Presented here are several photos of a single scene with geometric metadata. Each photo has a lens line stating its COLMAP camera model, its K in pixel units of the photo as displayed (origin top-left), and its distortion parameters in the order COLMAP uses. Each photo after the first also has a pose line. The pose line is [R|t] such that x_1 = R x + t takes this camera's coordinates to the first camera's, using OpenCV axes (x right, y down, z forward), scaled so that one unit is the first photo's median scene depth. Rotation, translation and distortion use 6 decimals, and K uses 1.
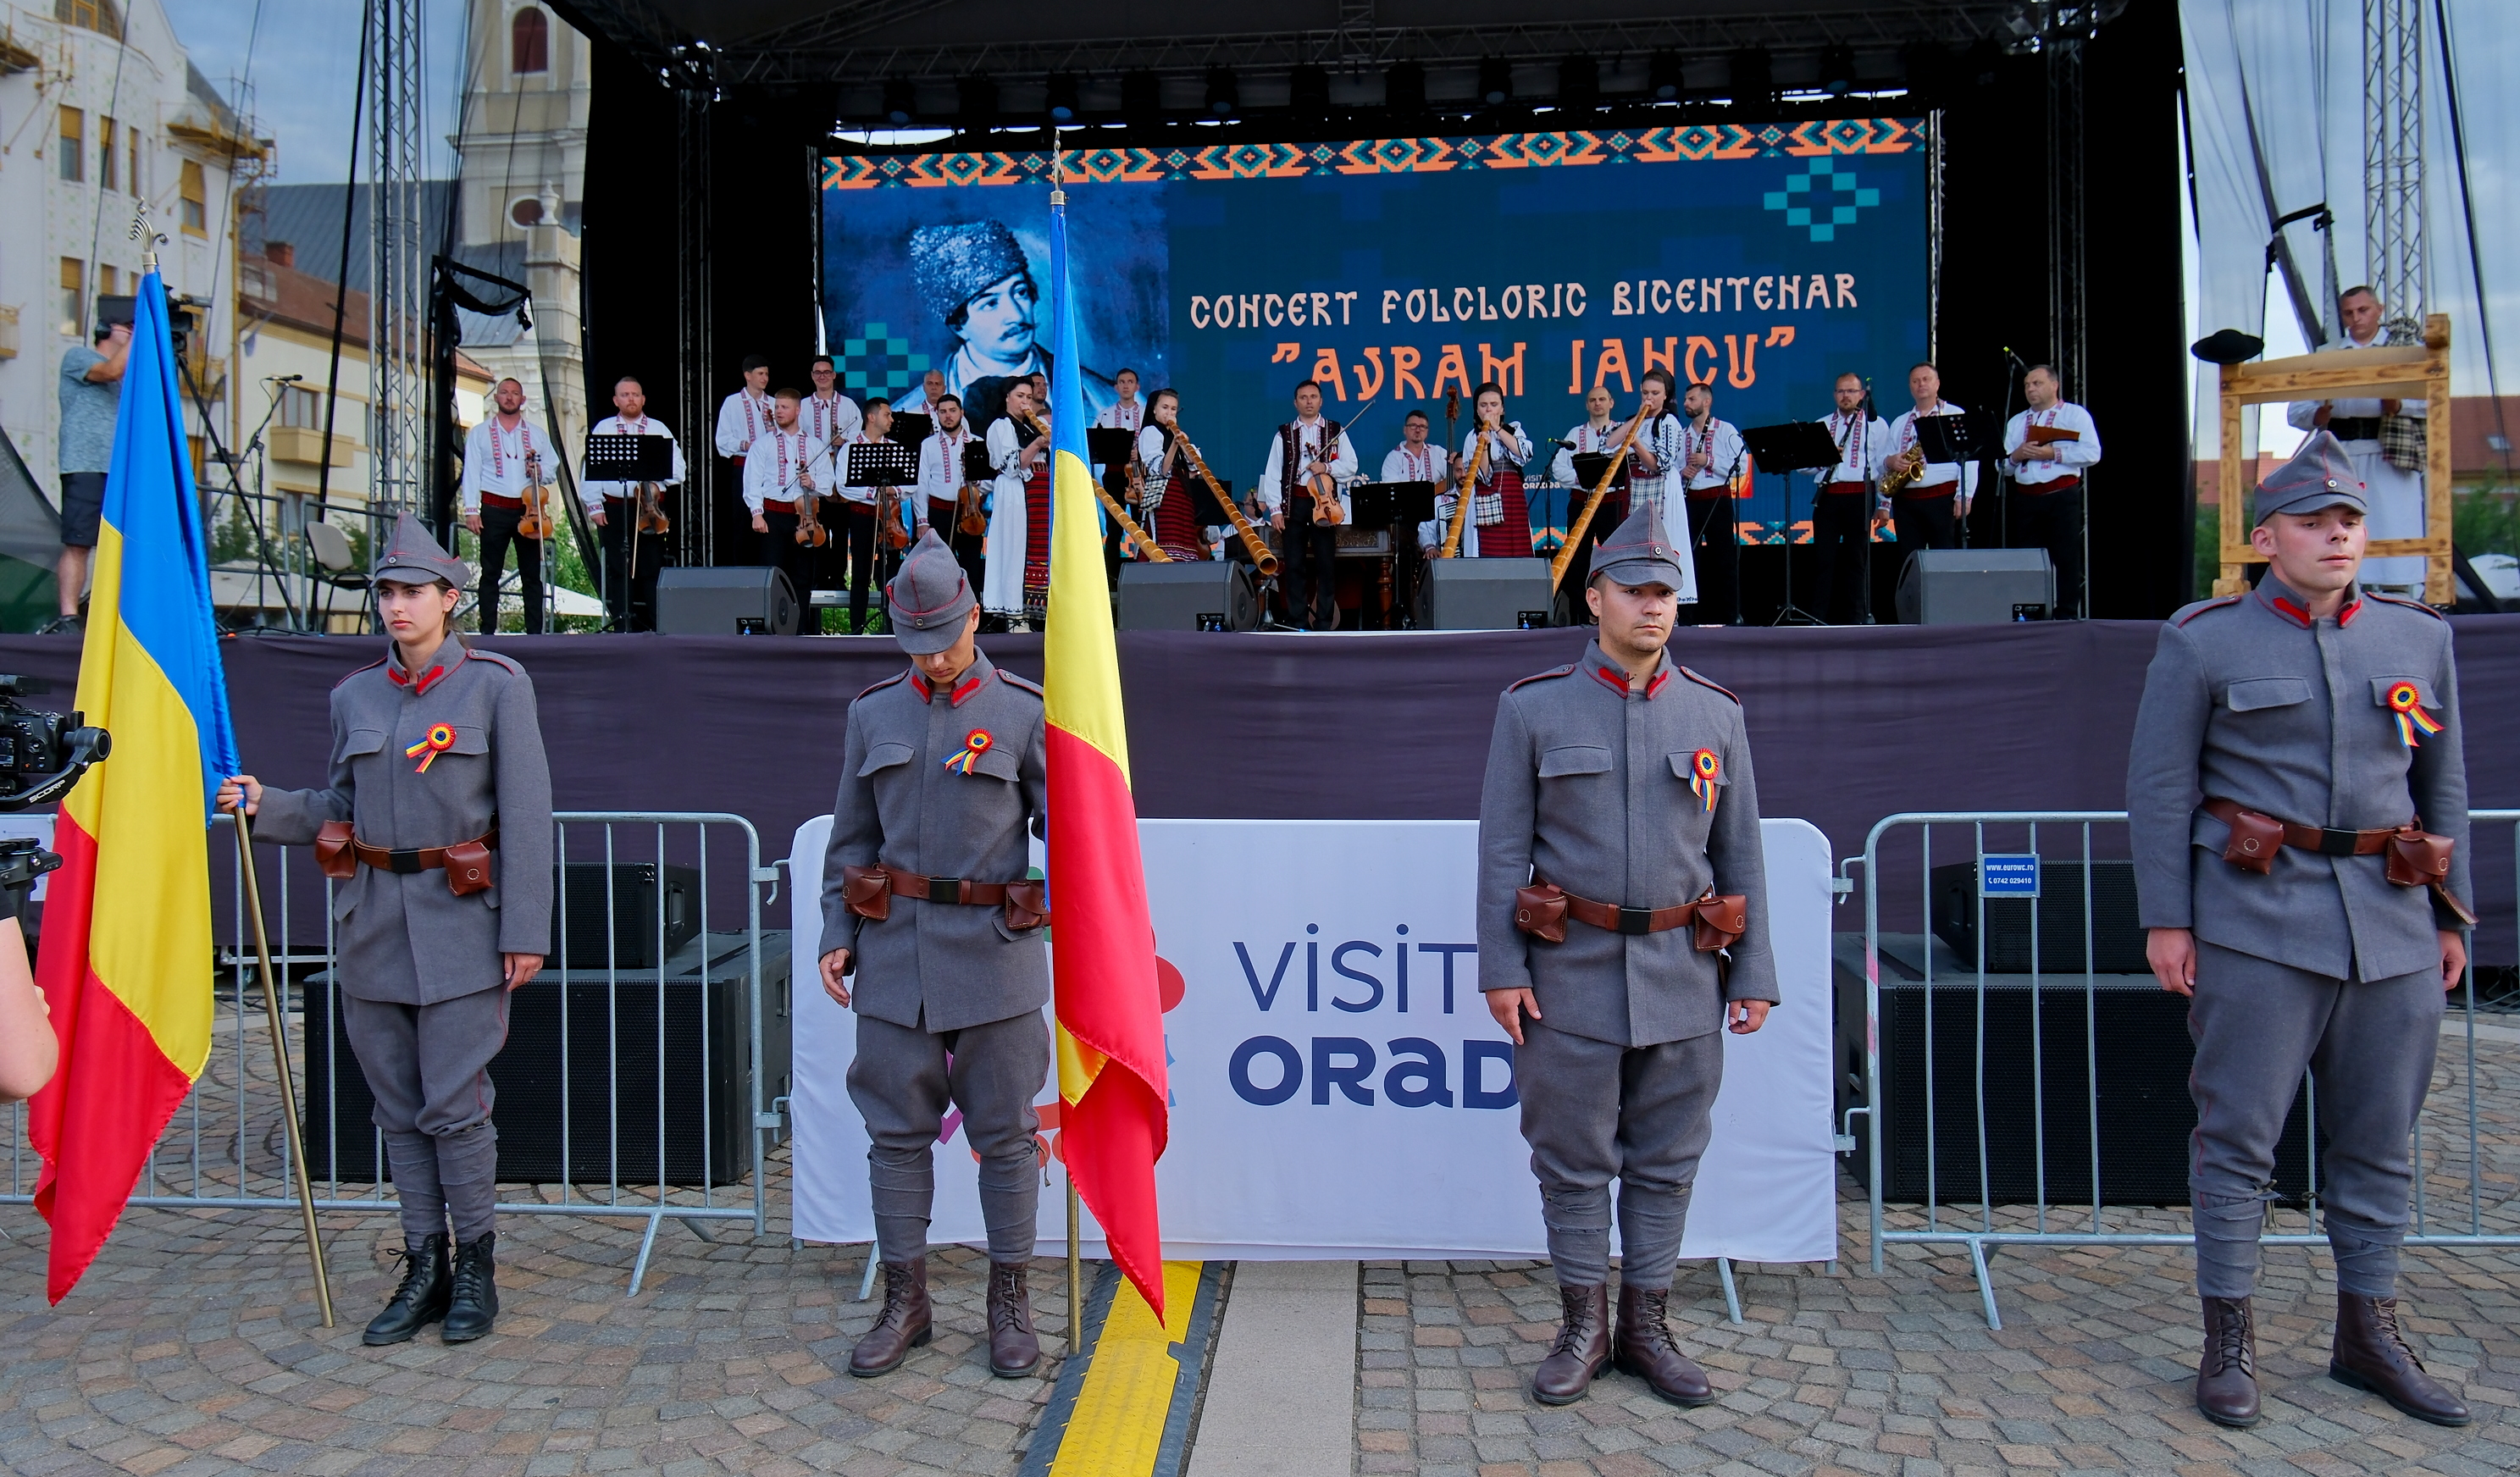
lens RADIAL K [[1934.4, 0, 1217.4], [0, 1934.4, 647.7], [0, 0, 1]] dist [0.028861, -0.029404]
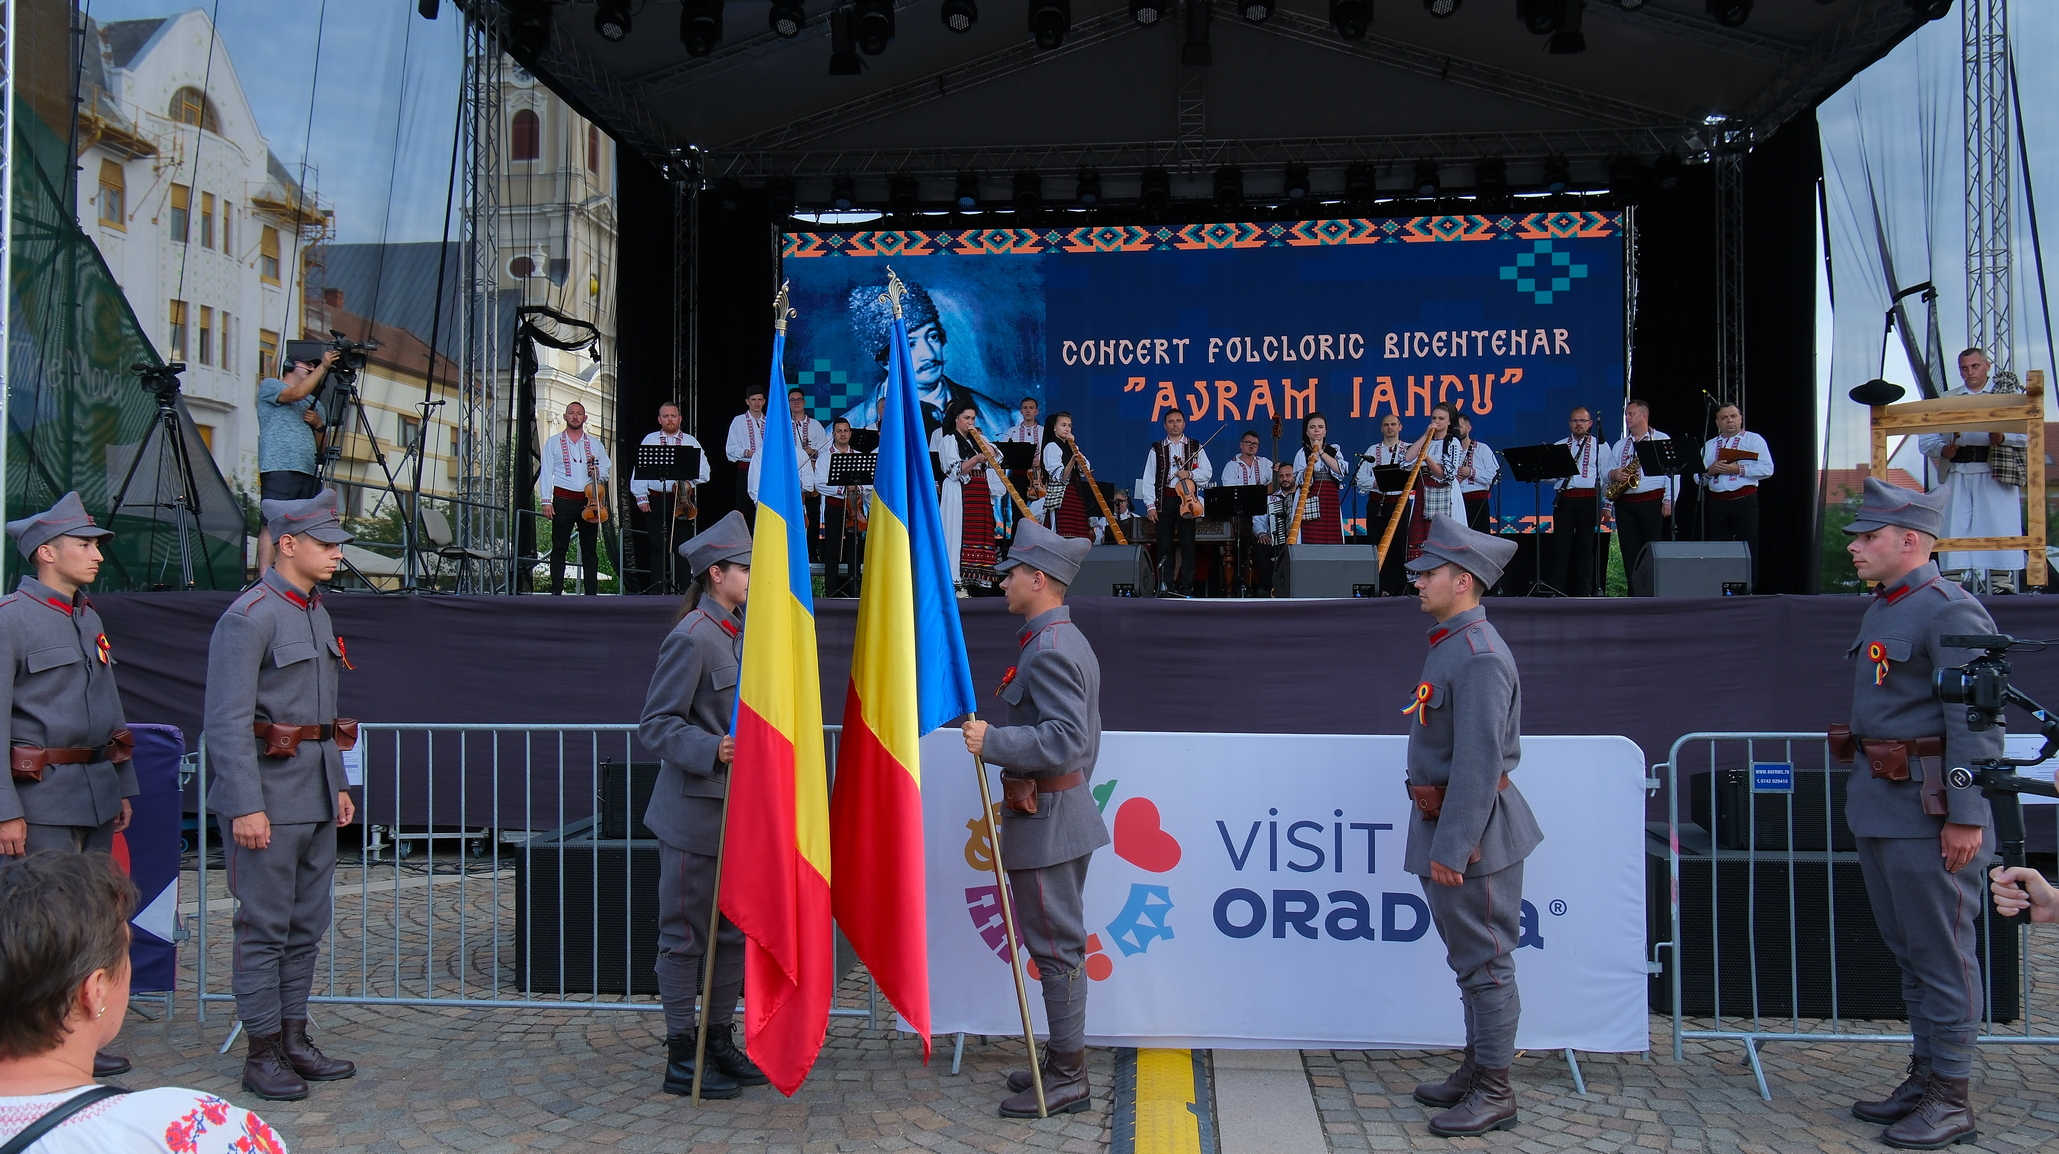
lens RADIAL K [[1506.9, 0, 1045.8], [0, 1506.9, 585.0], [0, 0, 1]] dist [0.022424, -0.017938]
pose [[0.999962, 0.008477, 0.002009, -0.026168], [-0.008446, 0.999848, -0.015236, -0.000262], [-0.002138, 0.015218, 0.999882, -0.020843]]
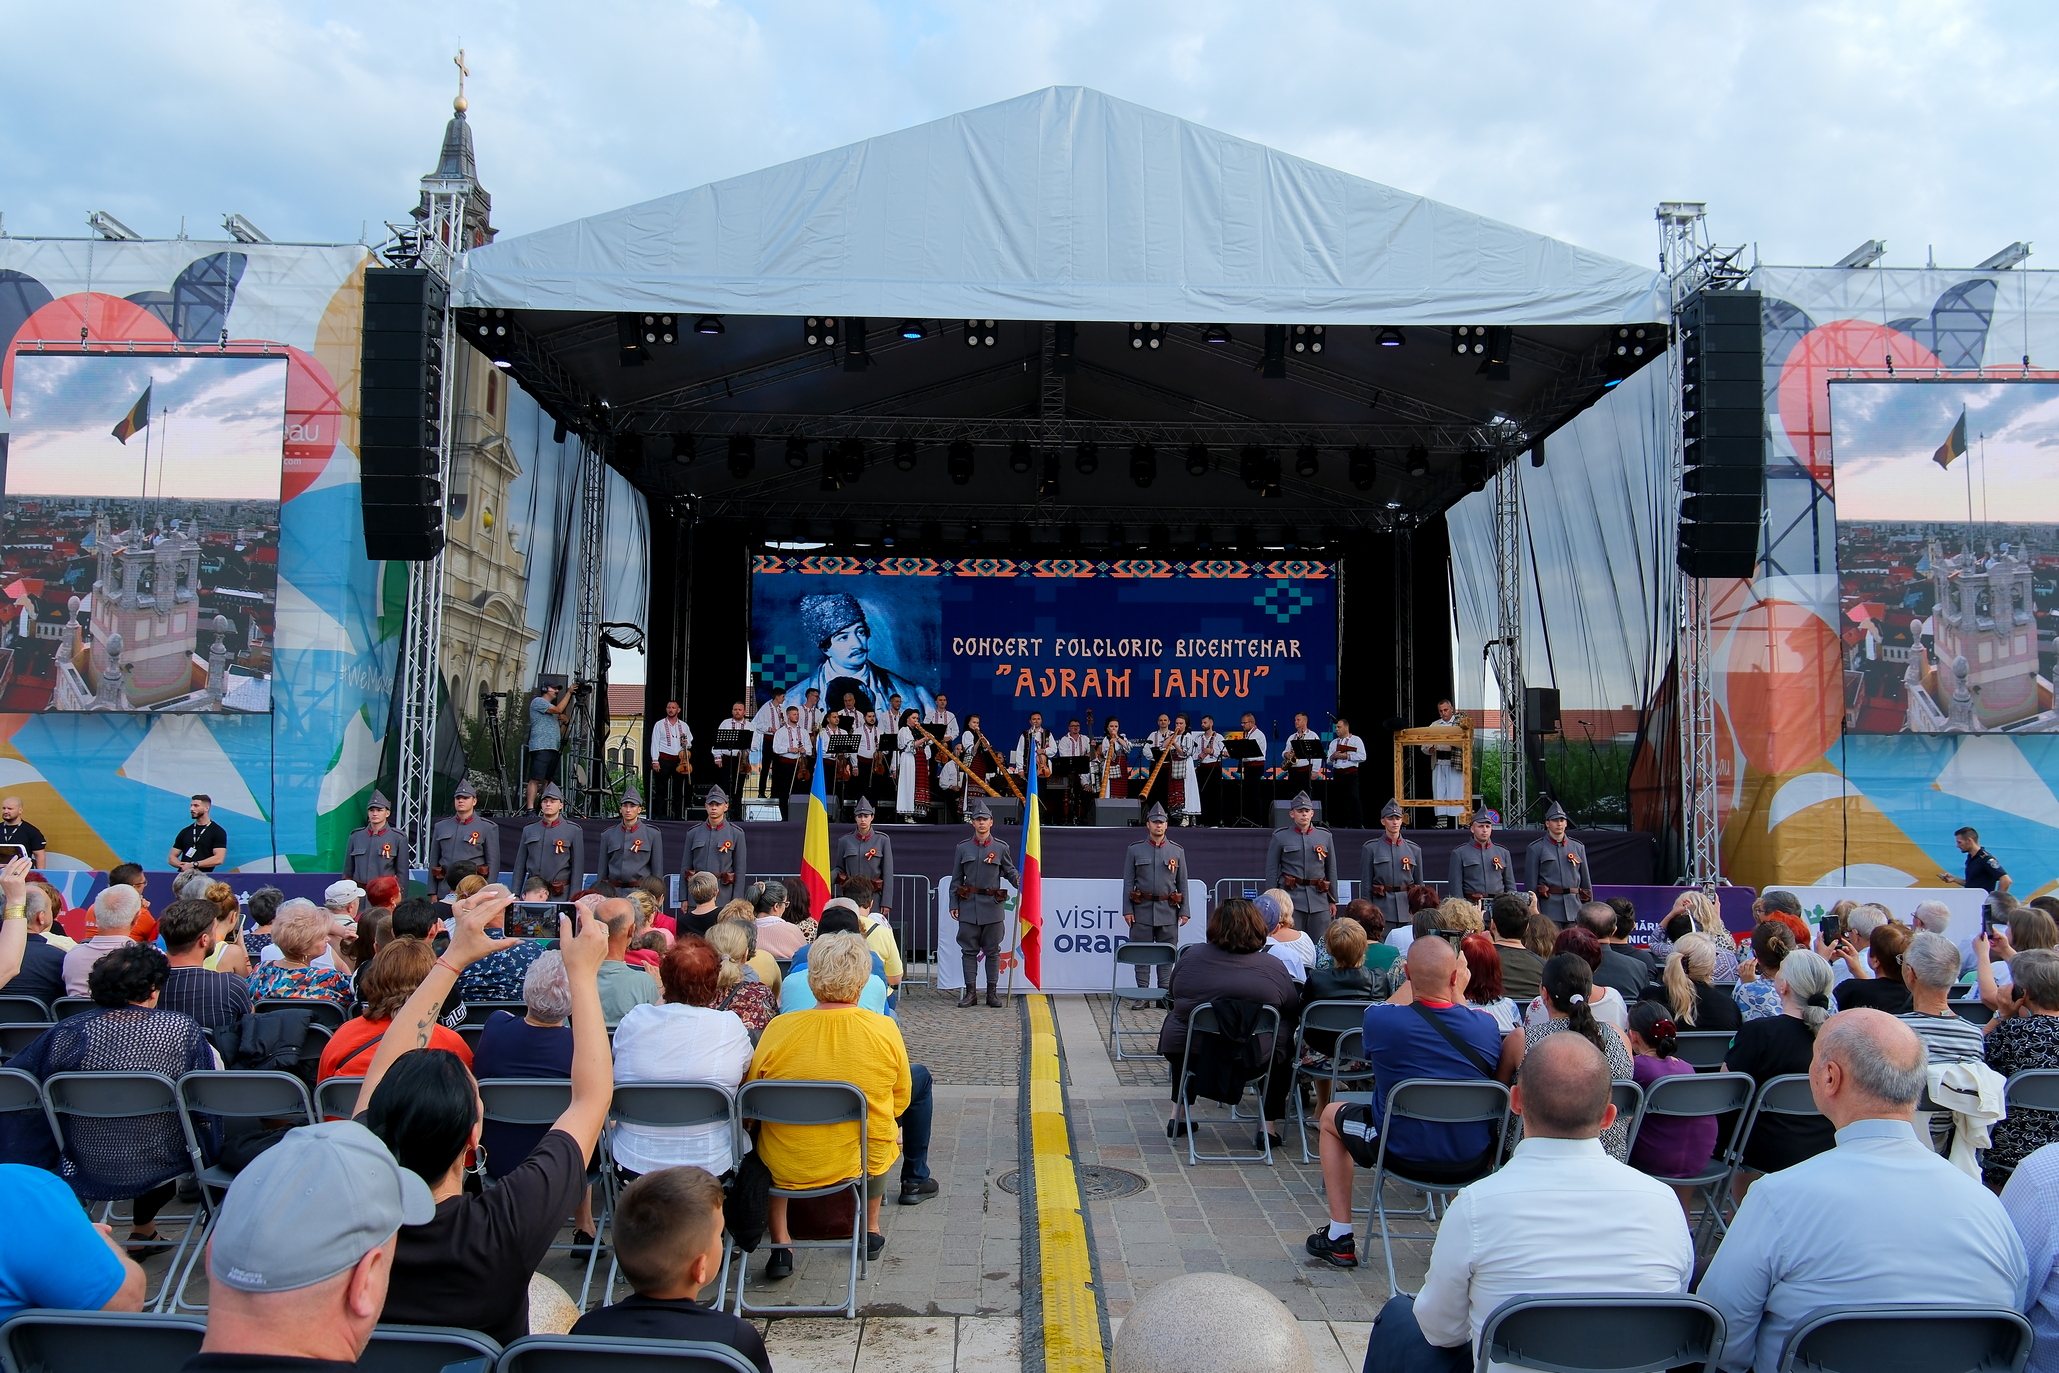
lens RADIAL K [[1501.3, 0, 1040.8], [0, 1501.3, 701.2], [0, 0, 1]] dist [0.016066, -0.000432]
pose [[0.994564, 0.029243, 0.099935, -0.073515], [-0.020986, 0.996354, -0.082698, -0.003289], [-0.101989, 0.080151, 0.991551, -0.441310]]
